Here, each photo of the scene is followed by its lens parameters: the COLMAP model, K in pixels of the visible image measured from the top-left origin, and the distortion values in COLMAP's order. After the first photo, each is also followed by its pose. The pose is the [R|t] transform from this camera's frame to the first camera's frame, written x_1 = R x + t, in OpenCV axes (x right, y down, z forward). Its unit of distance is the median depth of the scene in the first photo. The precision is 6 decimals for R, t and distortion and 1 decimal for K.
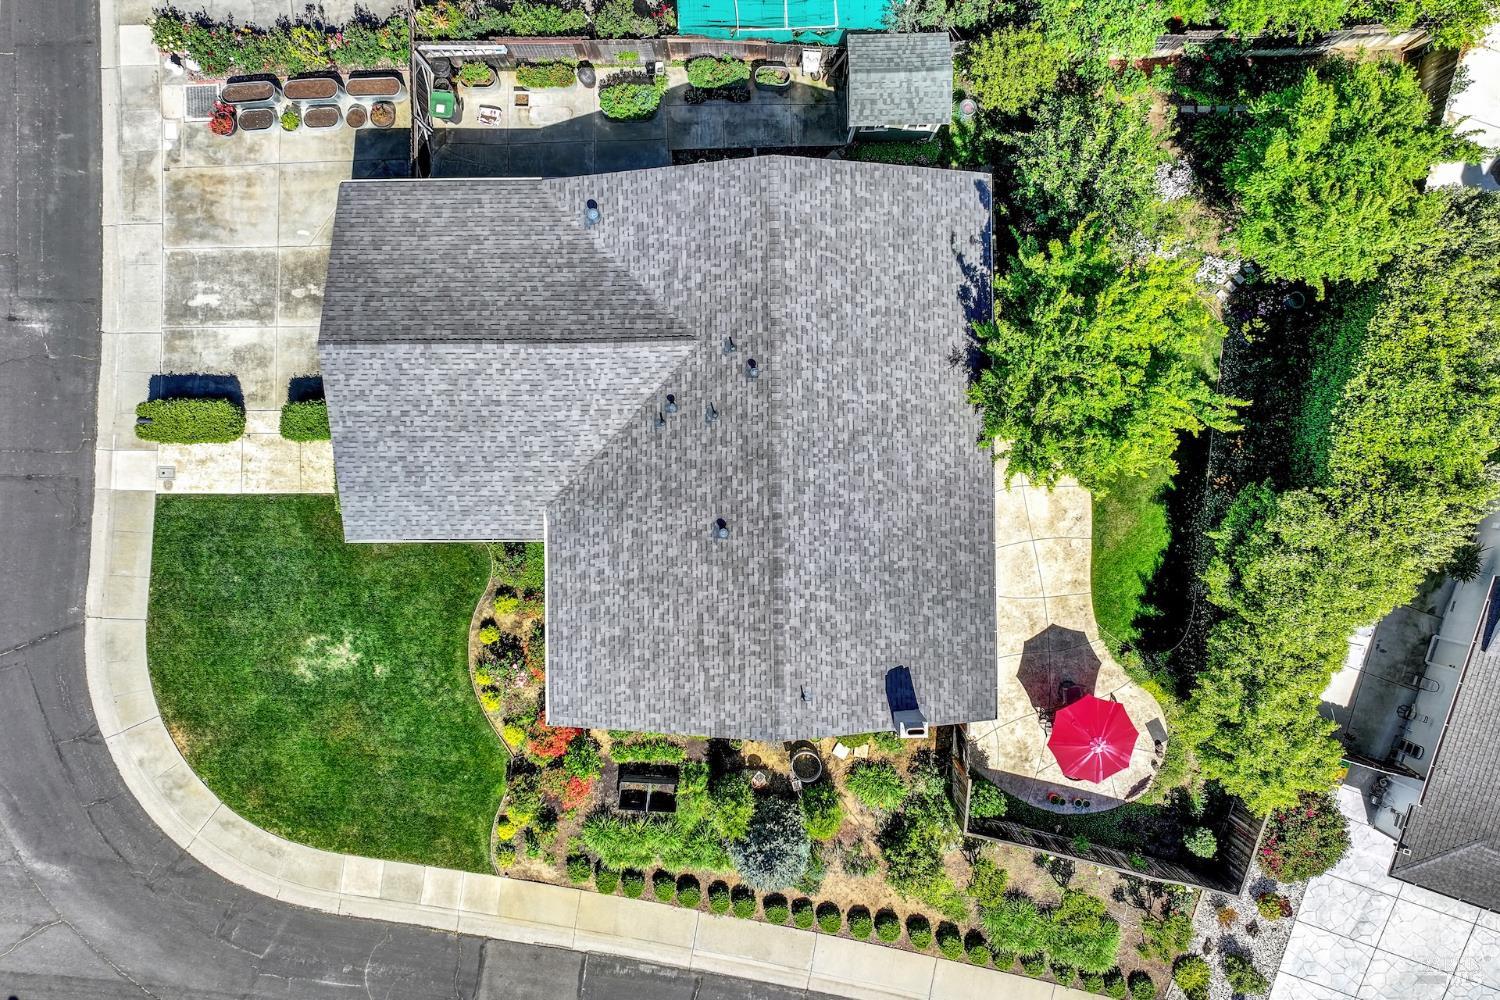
lens RADIAL K [[1050.9, 0, 753.2], [0, 1050.9, 474.2], [0, 0, 1]] dist [0.004327, 0.000315]
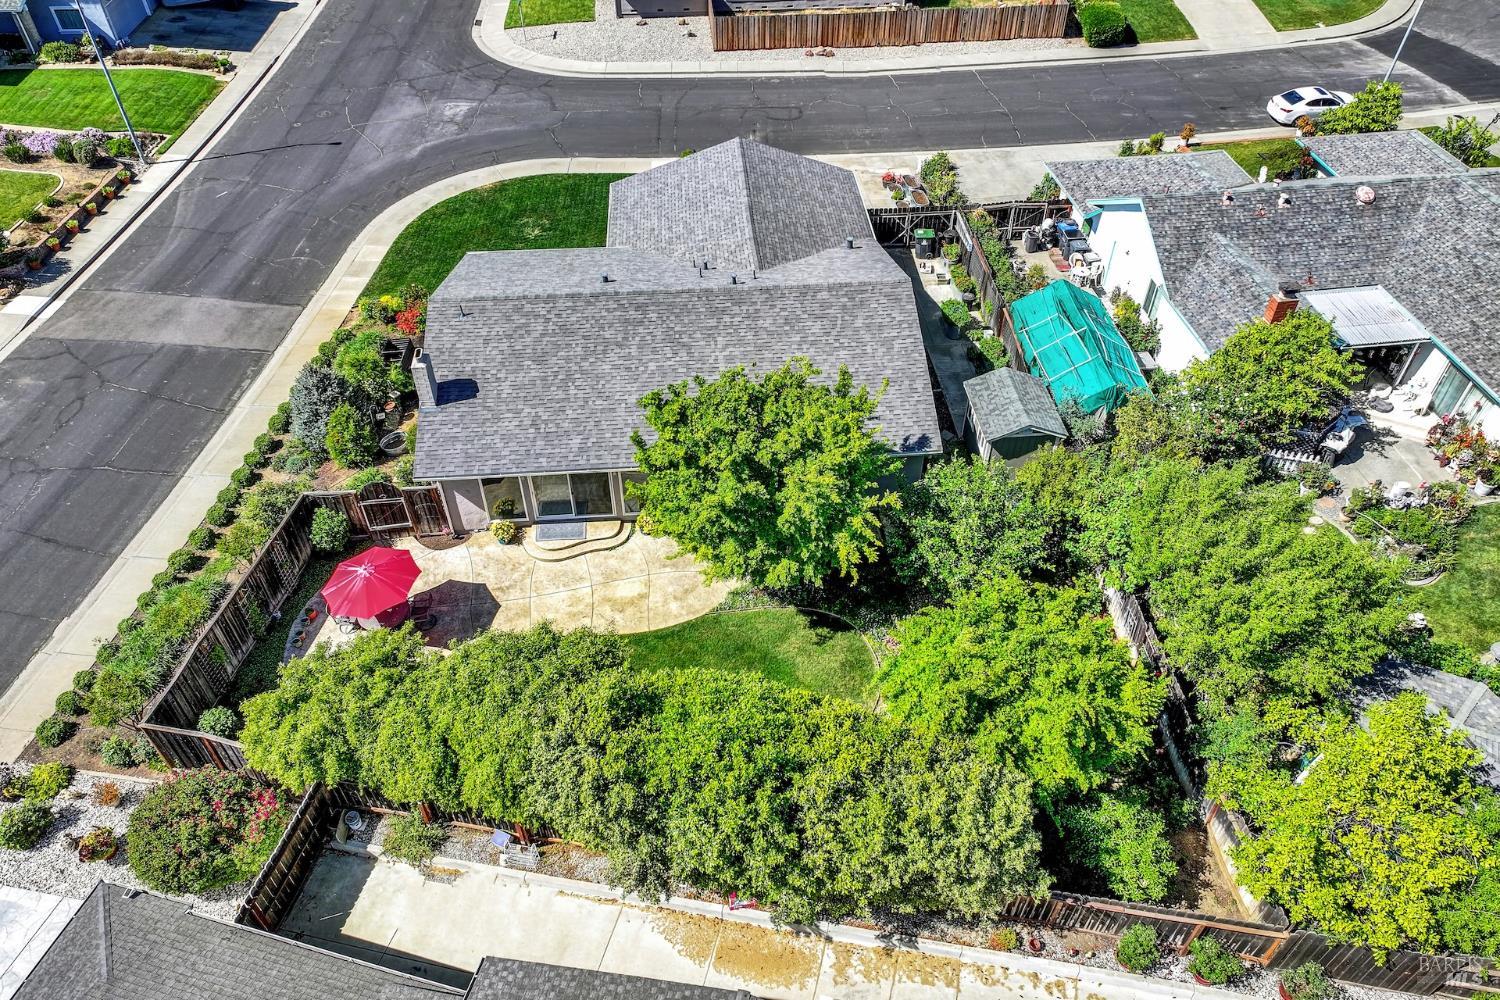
lens RADIAL K [[1050.9, 0, 753.2], [0, 1050.9, 474.2], [0, 0, 1]] dist [0.004327, 0.000315]
pose [[0.065783, 0.676602, -0.733405, 0.885098], [-0.997830, 0.042554, -0.050242, -0.038769], [-0.002785, 0.735118, 0.677933, 0.271333]]
